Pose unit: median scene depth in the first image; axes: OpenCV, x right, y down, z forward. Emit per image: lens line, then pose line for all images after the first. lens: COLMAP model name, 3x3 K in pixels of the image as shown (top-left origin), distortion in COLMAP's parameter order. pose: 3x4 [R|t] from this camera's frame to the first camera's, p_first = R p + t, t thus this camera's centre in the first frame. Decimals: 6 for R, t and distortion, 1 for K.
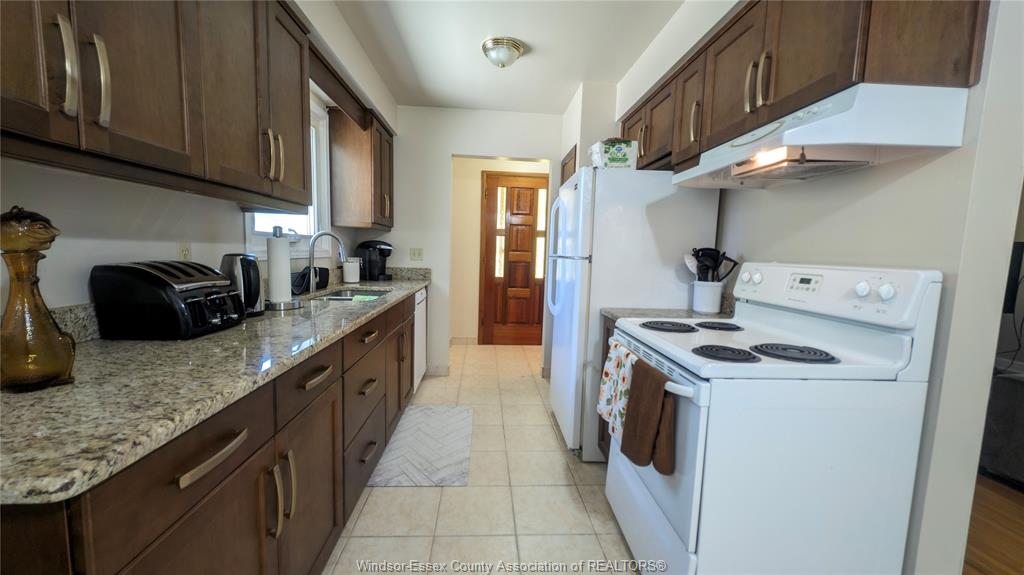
lens RADIAL K [[389.7, 0, 512.0], [0, 389.7, 287.5], [0, 0, 1]] dist [-0.000729, -0.000182]
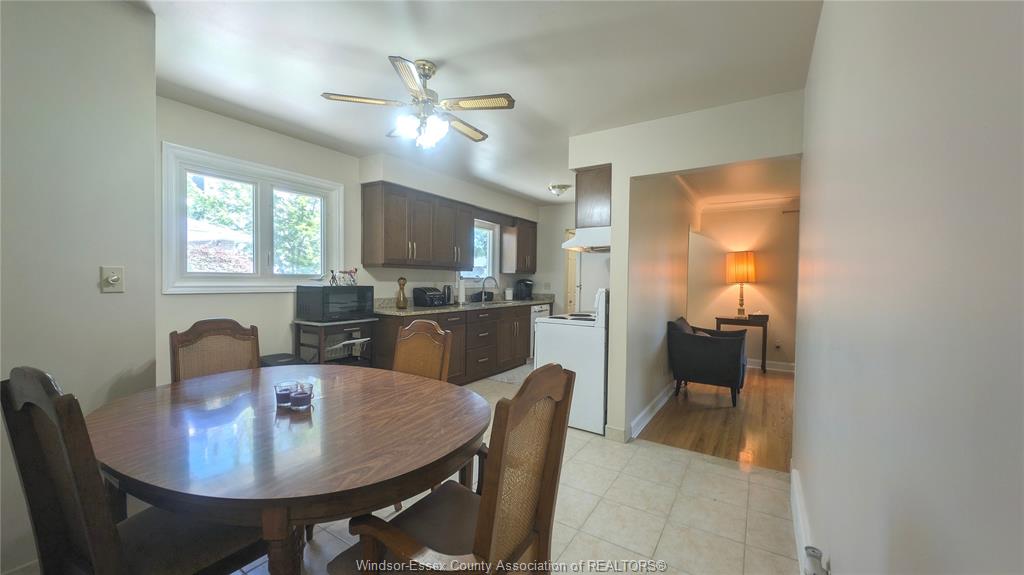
lens RADIAL K [[389.7, 0, 512.0], [0, 389.7, 287.5], [0, 0, 1]] dist [-0.000729, -0.000182]
pose [[0.790412, -0.006353, -0.612543, 1.100205], [-0.049351, 0.996036, -0.074011, 0.093077], [0.610584, 0.088729, 0.786965, -0.785490]]
